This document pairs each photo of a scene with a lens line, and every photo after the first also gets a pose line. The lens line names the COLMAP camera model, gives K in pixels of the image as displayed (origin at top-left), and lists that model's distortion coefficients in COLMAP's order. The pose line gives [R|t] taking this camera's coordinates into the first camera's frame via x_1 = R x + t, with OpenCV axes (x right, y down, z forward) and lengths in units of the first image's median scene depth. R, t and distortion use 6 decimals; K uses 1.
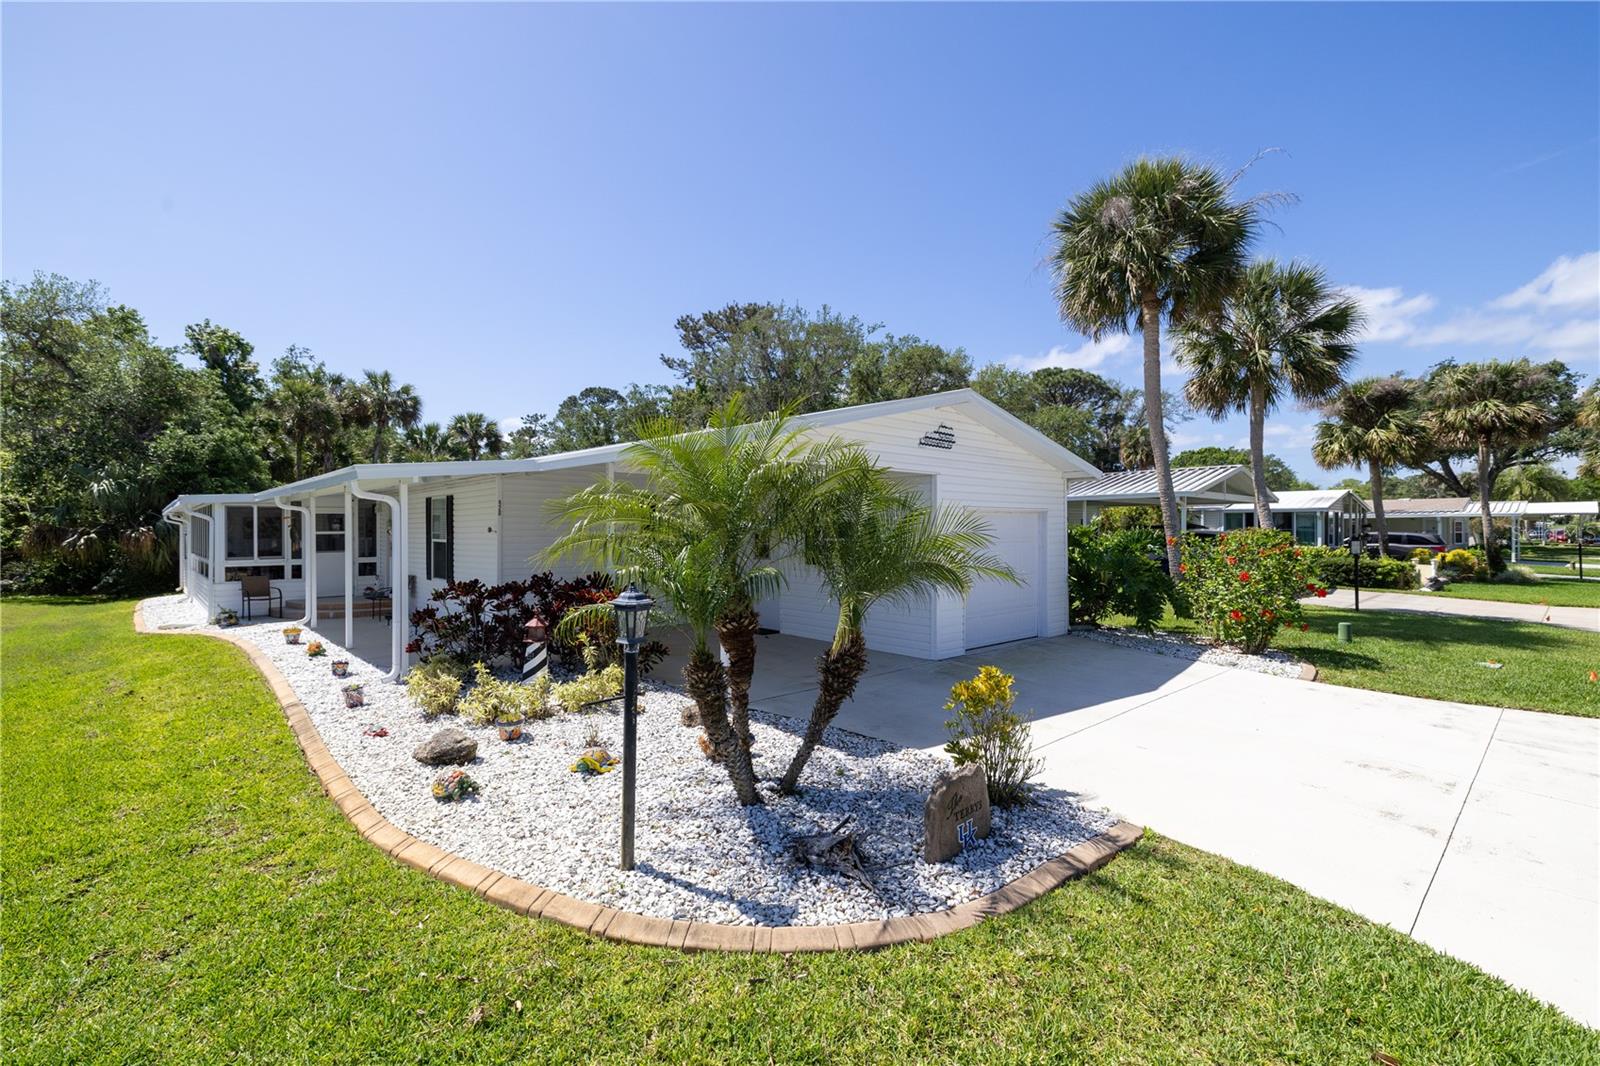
lens RADIAL K [[727.2, 0, 808.4], [0, 727.2, 533.4], [0, 0, 1]] dist [-0.019502, -0.000075]
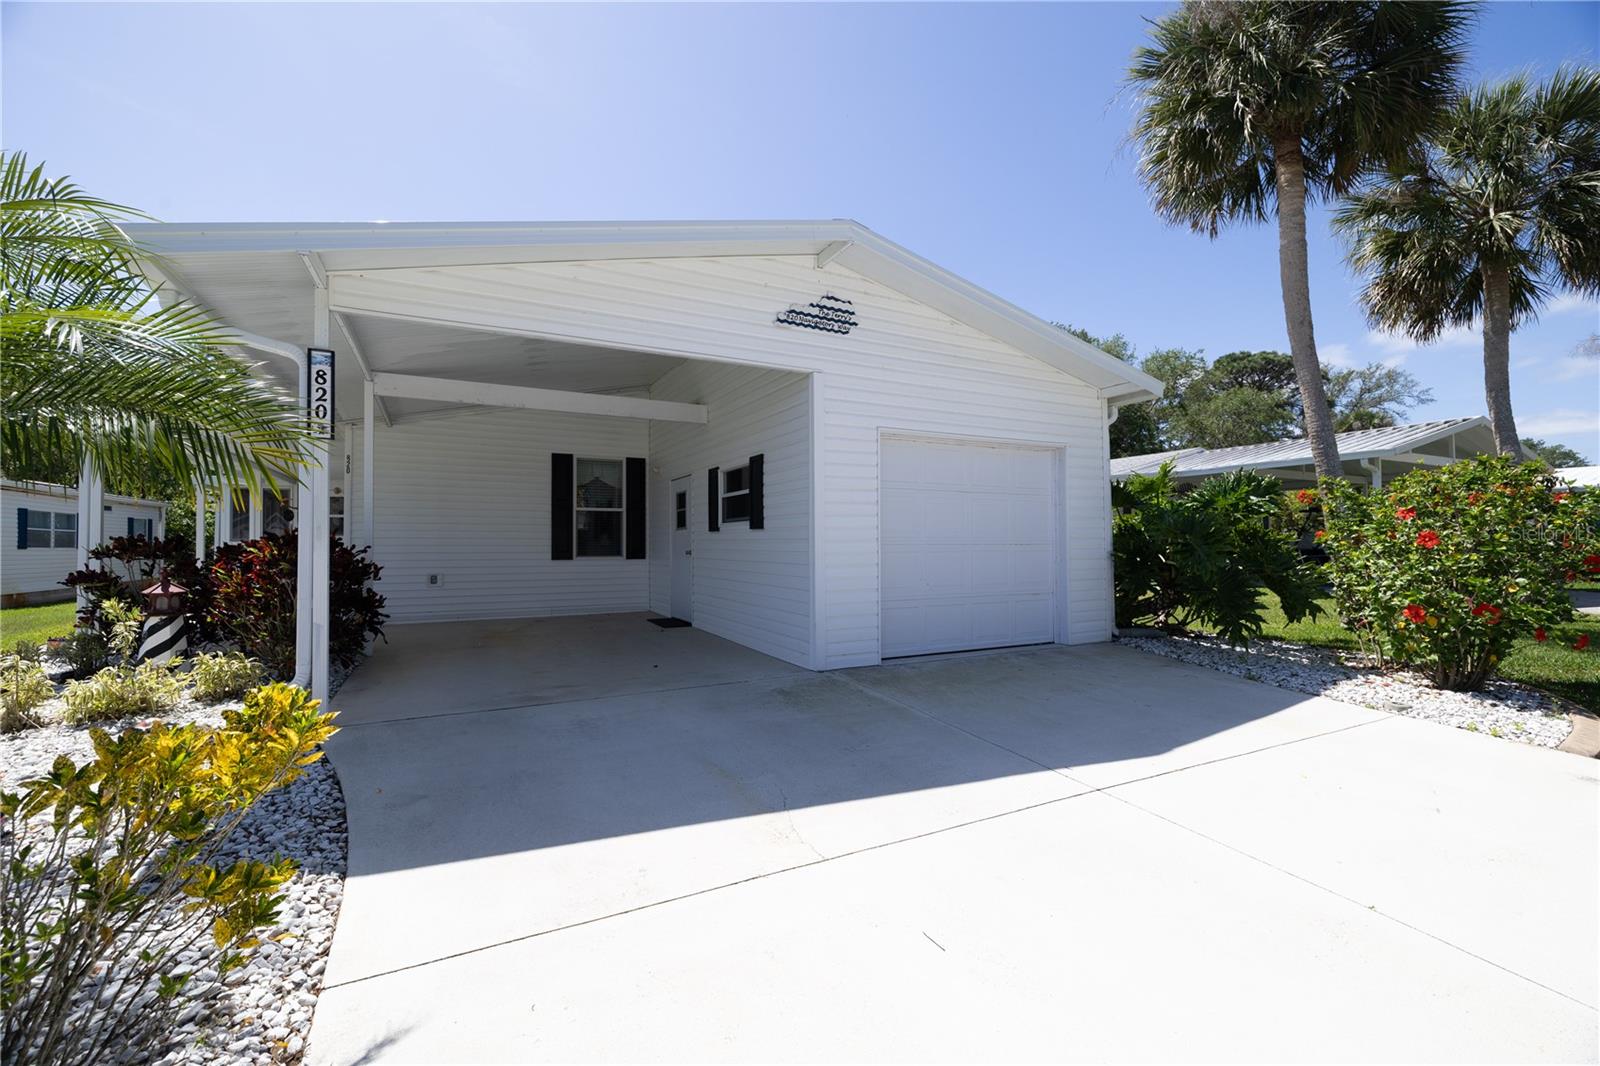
lens RADIAL K [[695.7, 0, 782.9], [0, 695.7, 529.3], [0, 0, 1]] dist [-0.002818, -0.000178]
pose [[0.963304, -0.008240, -0.268288, 0.251472], [0.002383, 0.999752, -0.022147, 0.054506], [0.268403, 0.020695, 0.963084, 0.341002]]
